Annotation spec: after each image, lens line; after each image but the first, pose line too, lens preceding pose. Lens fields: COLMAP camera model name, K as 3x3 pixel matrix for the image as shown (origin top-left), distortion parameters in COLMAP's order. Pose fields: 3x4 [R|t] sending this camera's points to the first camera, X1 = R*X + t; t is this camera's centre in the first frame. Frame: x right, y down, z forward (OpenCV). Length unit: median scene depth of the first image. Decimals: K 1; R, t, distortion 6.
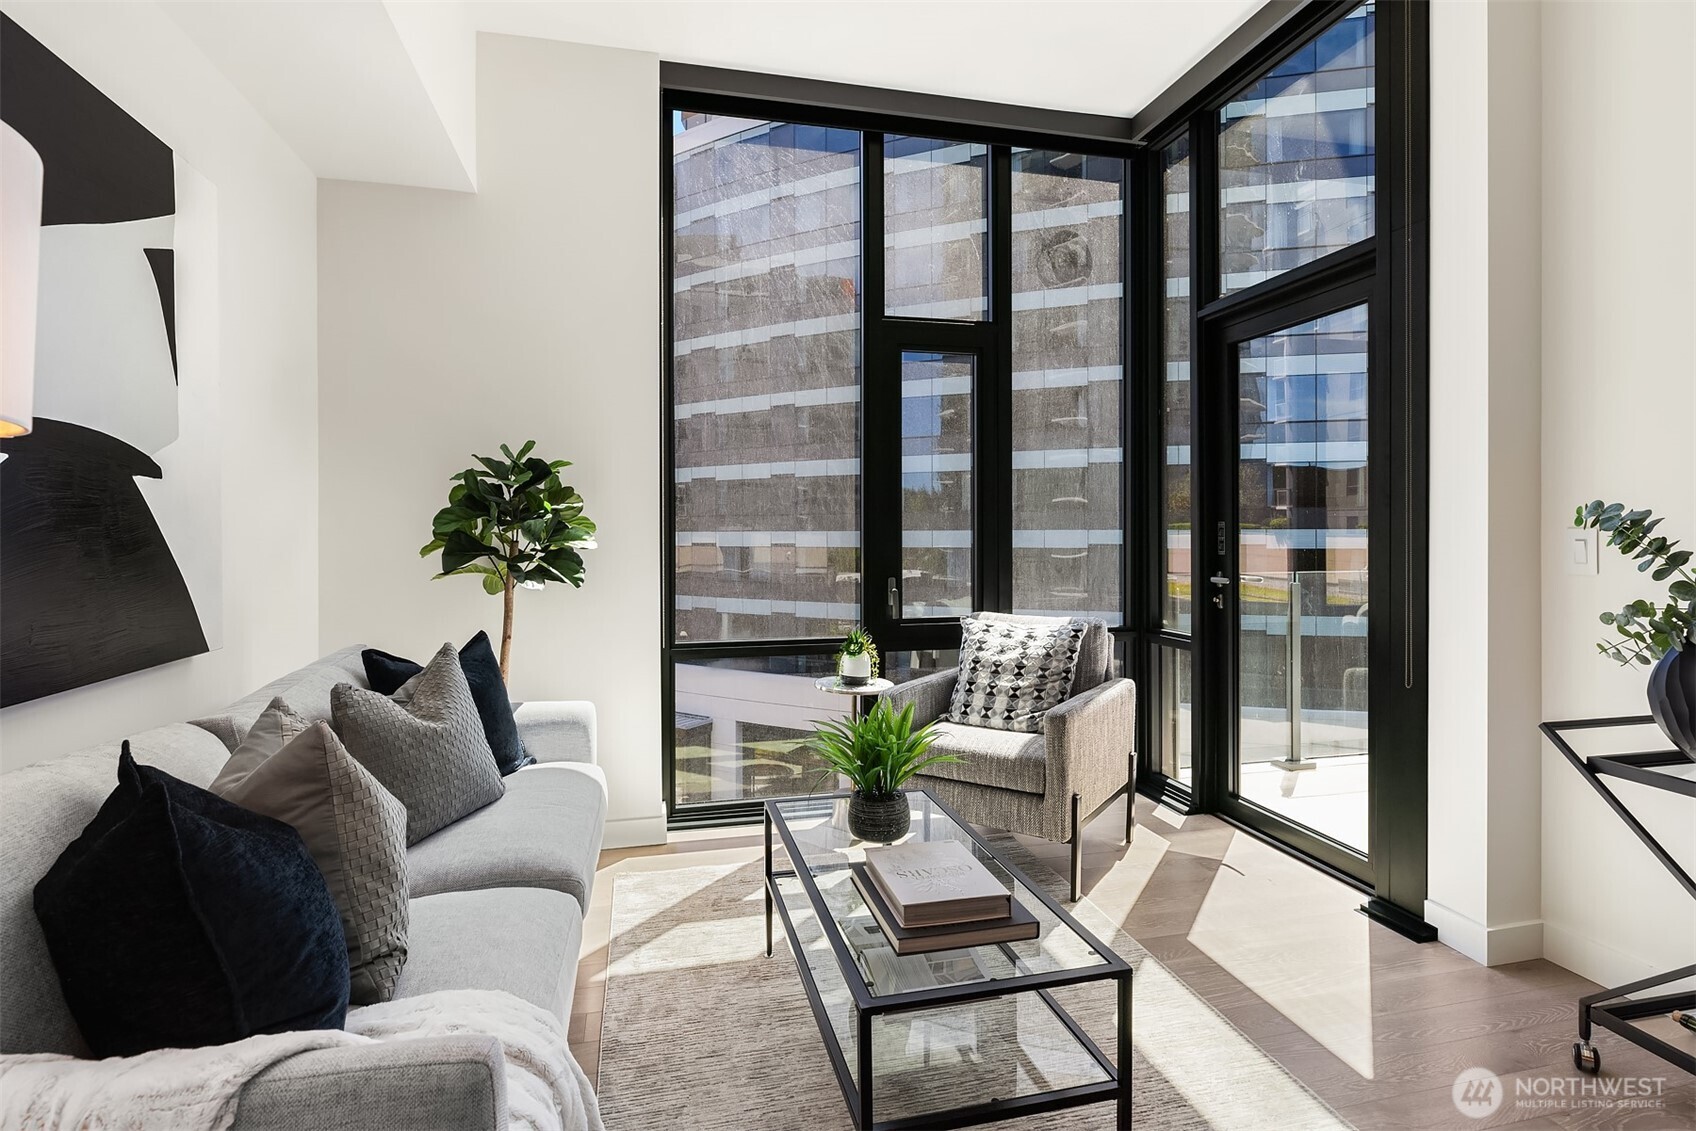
lens RADIAL K [[793.9, 0, 790.1], [0, 793.9, 533.9], [0, 0, 1]] dist [-0.001441, -0.000405]
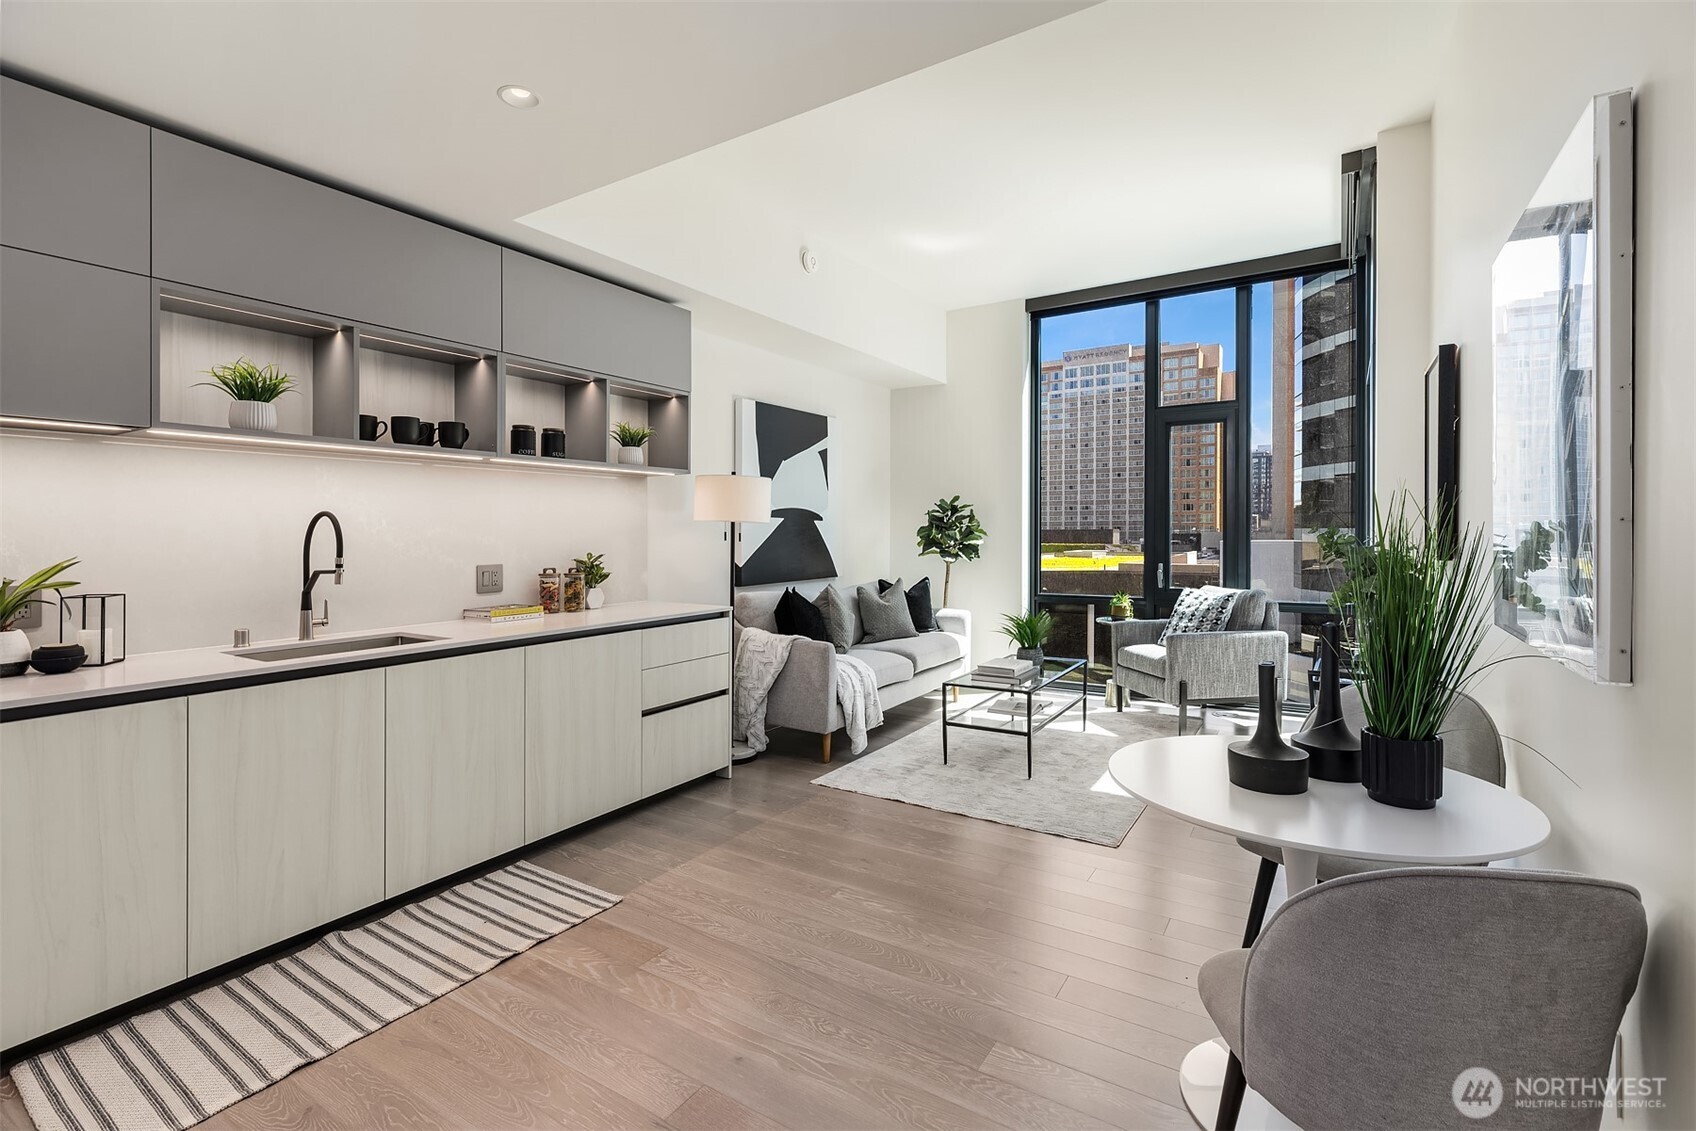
lens RADIAL K [[838.4, 0, 859.3], [0, 838.4, 531.7], [0, 0, 1]] dist [0.001816, 0.000036]
pose [[0.682038, -0.003176, -0.731310, 1.202361], [0.001970, 0.999995, -0.002506, -0.010494], [0.731314, 0.000268, 0.682041, -0.814231]]
